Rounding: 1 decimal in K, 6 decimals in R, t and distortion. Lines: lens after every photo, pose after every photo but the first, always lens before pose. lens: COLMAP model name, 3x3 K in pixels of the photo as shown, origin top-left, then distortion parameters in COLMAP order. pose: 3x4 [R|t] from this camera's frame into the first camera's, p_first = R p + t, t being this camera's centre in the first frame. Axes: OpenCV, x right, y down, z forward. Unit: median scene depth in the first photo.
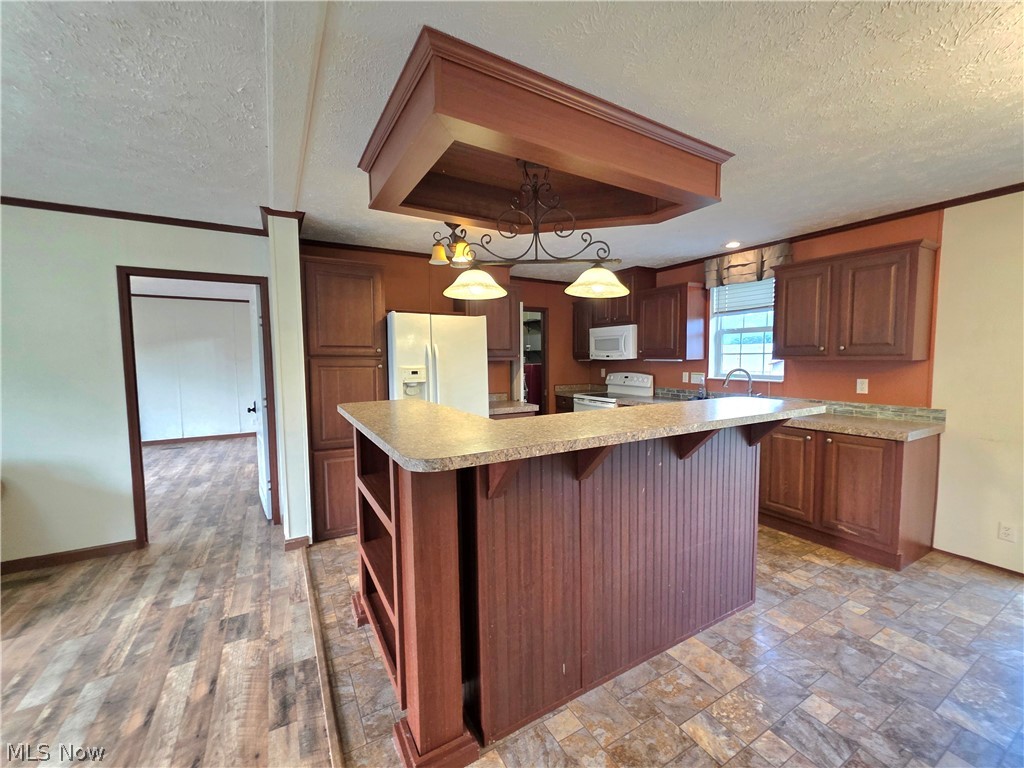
lens RADIAL K [[423.7, 0, 527.8], [0, 423.7, 383.7], [0, 0, 1]] dist [0.001809, 0.000157]
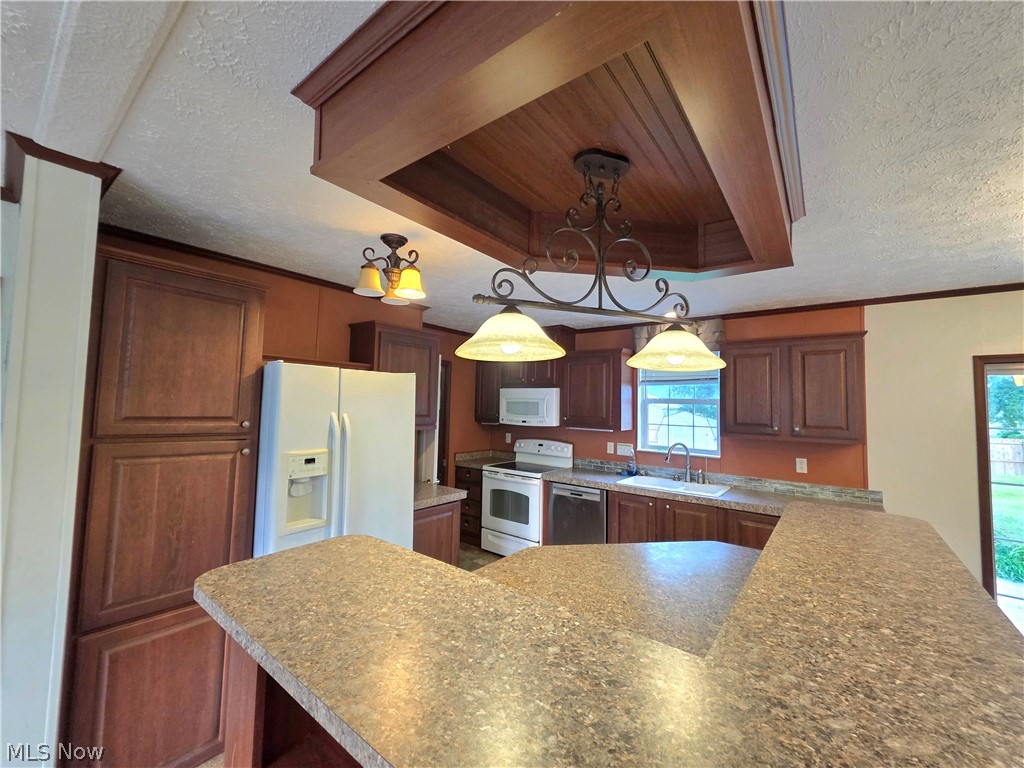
lens RADIAL K [[413.5, 0, 521.7], [0, 413.5, 380.0], [0, 0, 1]] dist [0.001388, 0.000282]
pose [[0.927580, 0.052626, 0.369898, -0.206969], [-0.008133, 0.992640, -0.120832, -0.071509], [-0.373535, 0.109073, 0.921181, 0.314478]]
